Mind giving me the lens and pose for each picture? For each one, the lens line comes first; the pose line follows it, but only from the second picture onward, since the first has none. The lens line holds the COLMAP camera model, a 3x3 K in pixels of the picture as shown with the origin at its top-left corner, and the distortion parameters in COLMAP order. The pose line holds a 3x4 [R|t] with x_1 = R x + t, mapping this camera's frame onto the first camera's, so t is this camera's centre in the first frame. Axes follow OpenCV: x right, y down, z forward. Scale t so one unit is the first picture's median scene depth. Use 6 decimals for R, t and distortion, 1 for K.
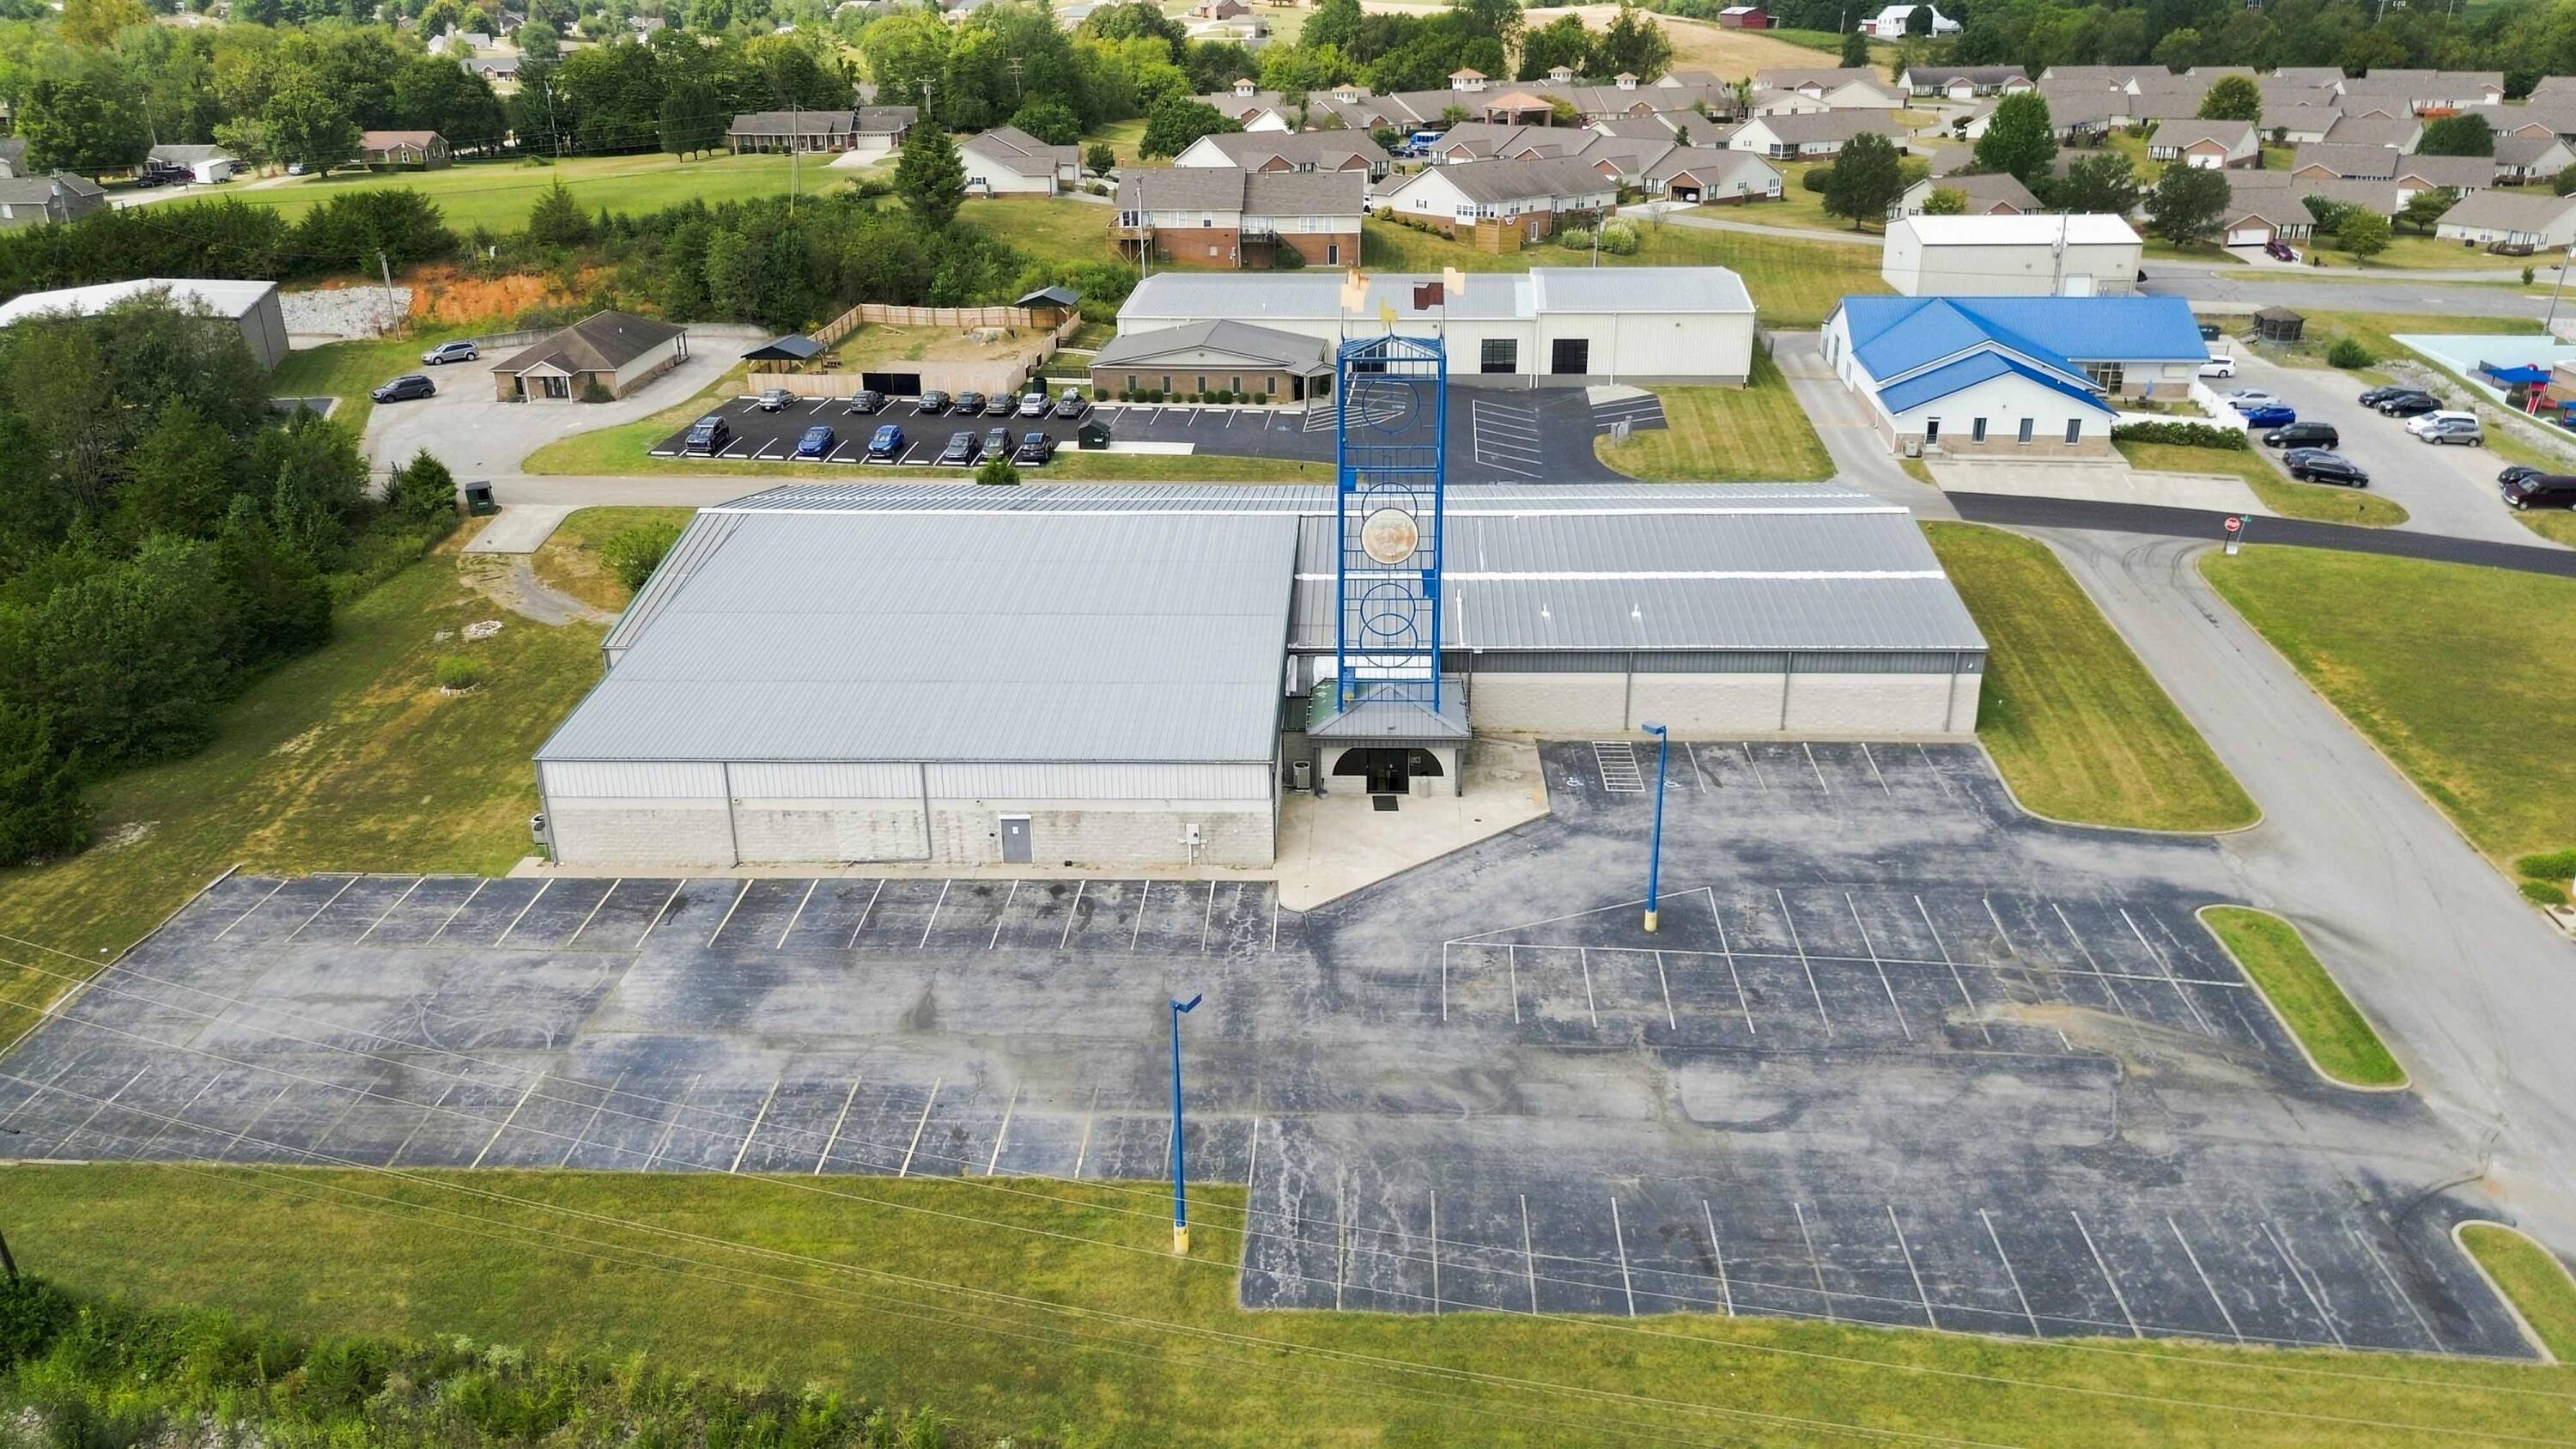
lens RADIAL K [[1827.7, 0, 1288.0], [0, 1827.7, 724.5], [0, 0, 1]] dist [0.097285, -0.123978]
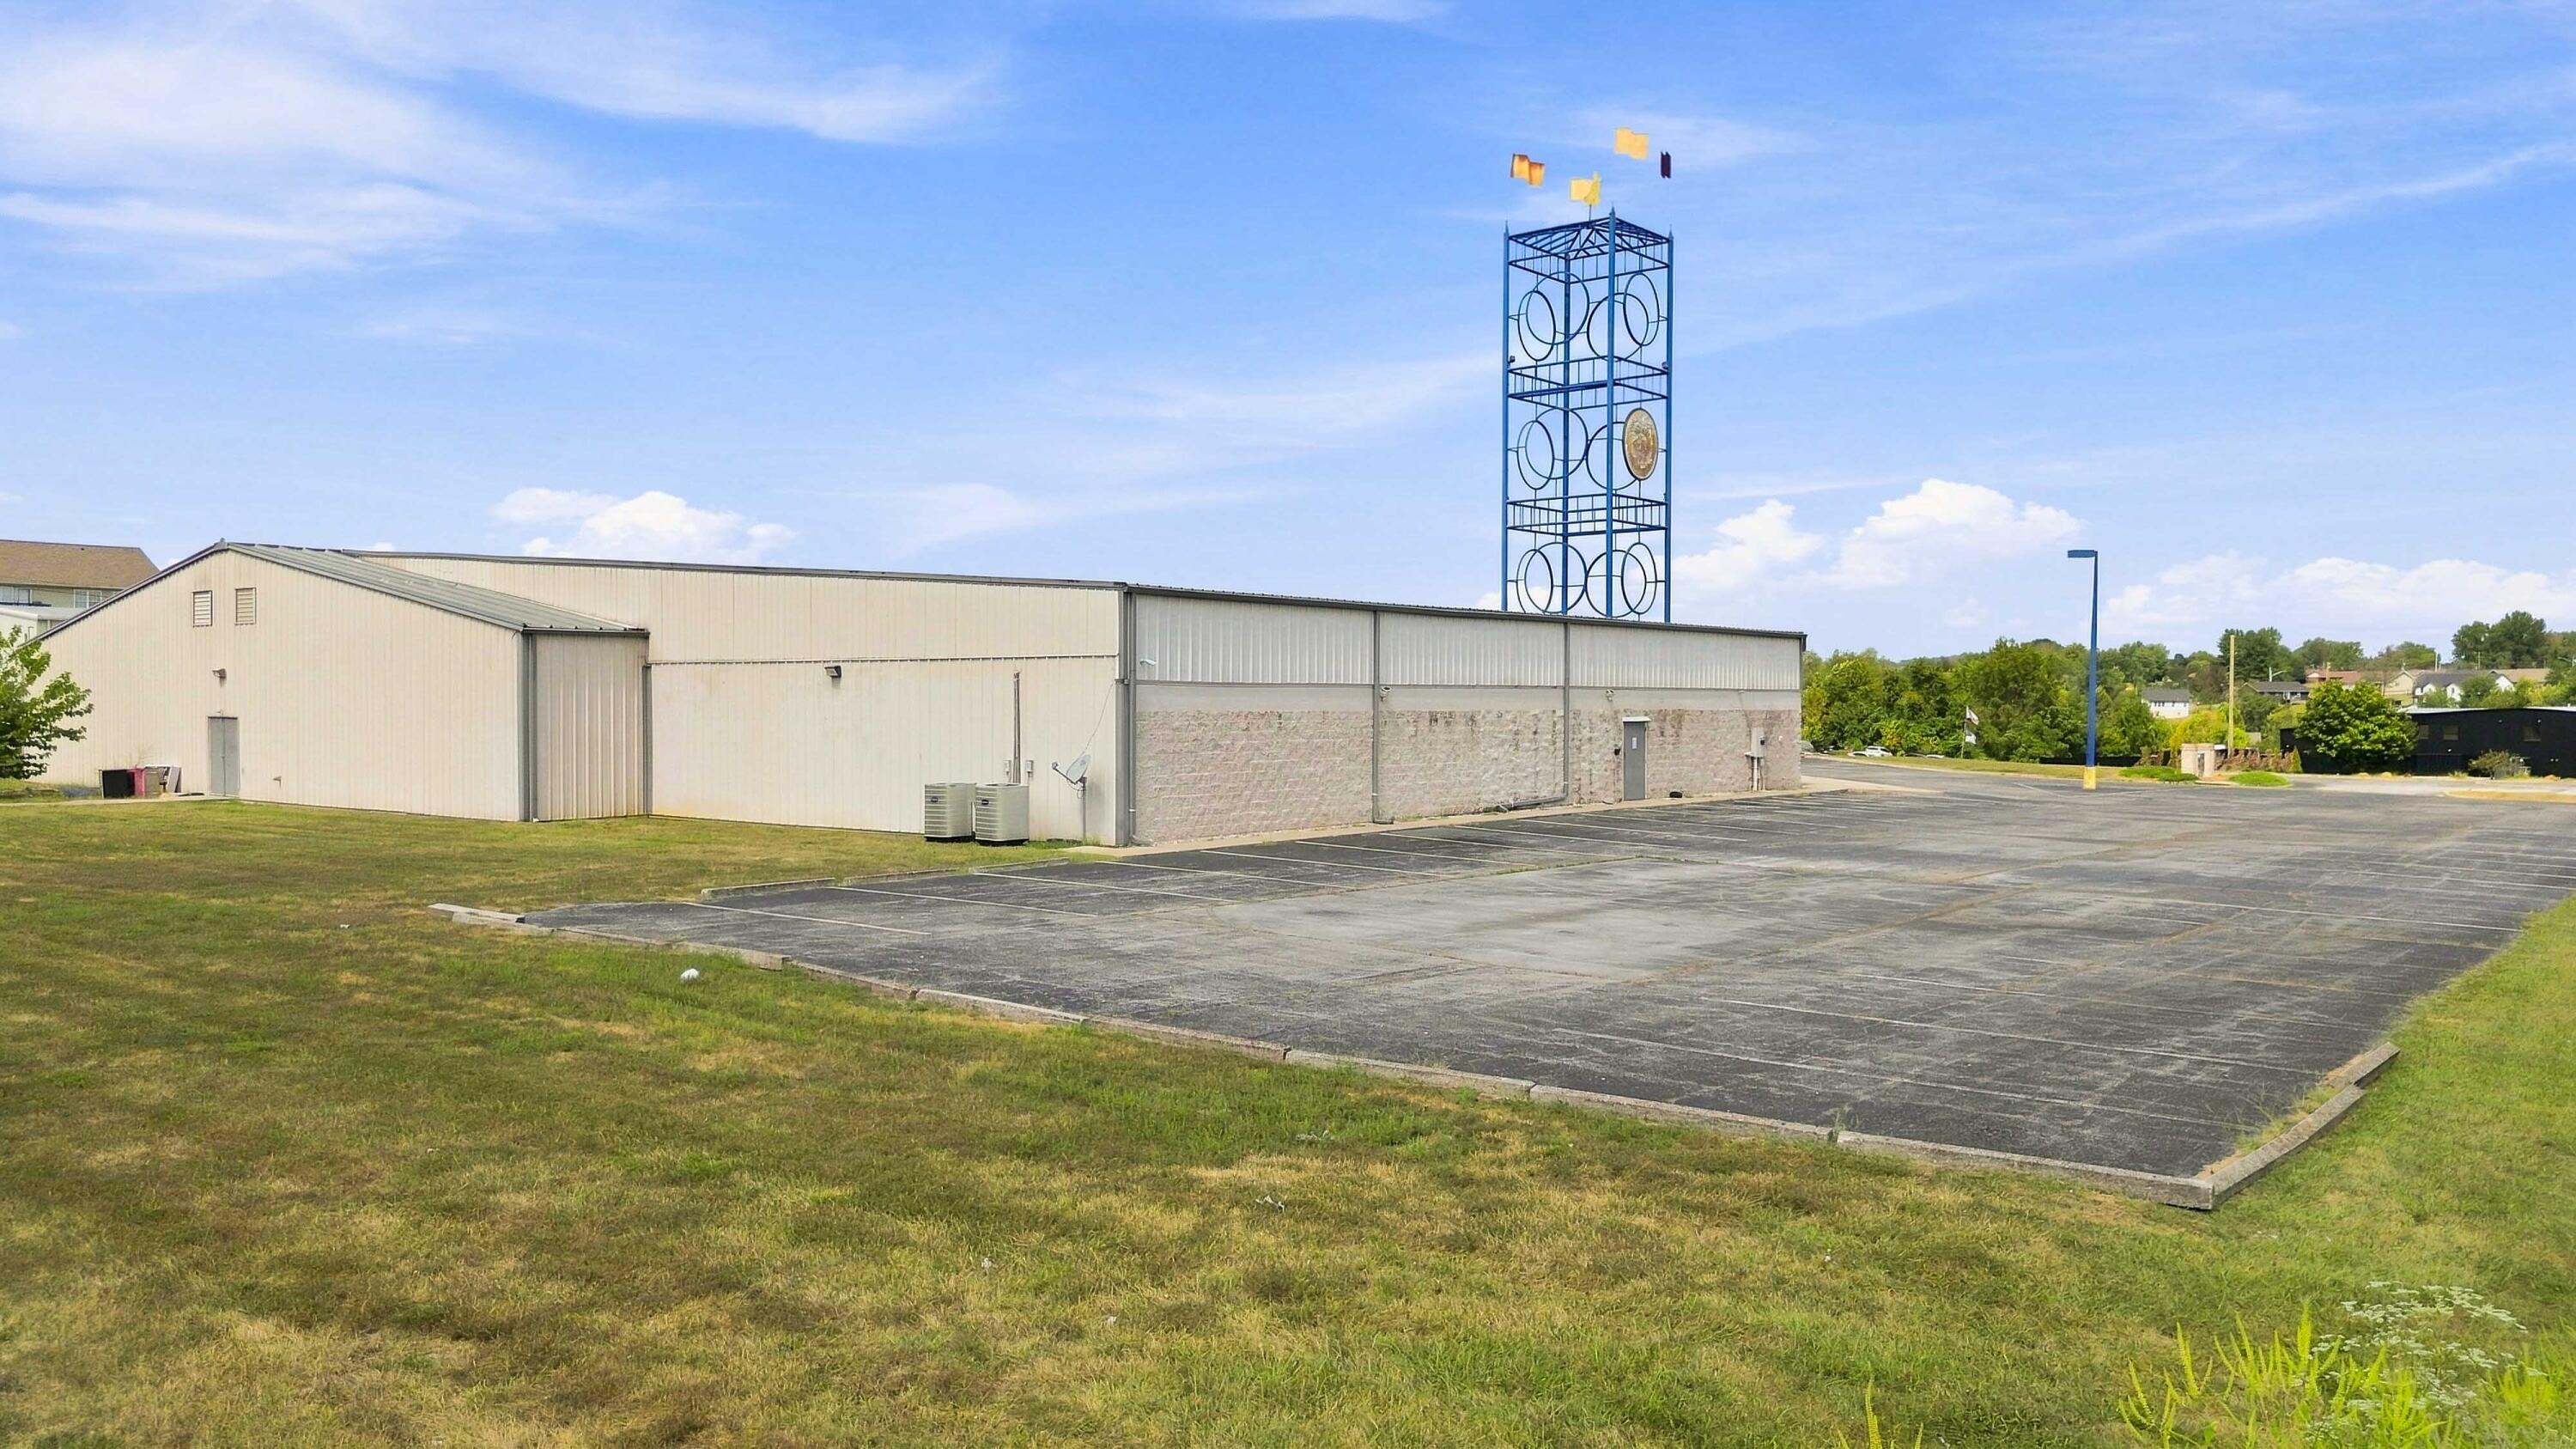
lens RADIAL K [[1834.2, 0, 1294.0], [0, 1834.2, 713.4], [0, 0, 1]] dist [0.065769, -0.060067]
pose [[0.590381, 0.011040, 0.807049, -0.744905], [0.294789, 0.927879, -0.228341, 0.161225], [-0.751365, 0.372717, 0.544548, 0.743105]]
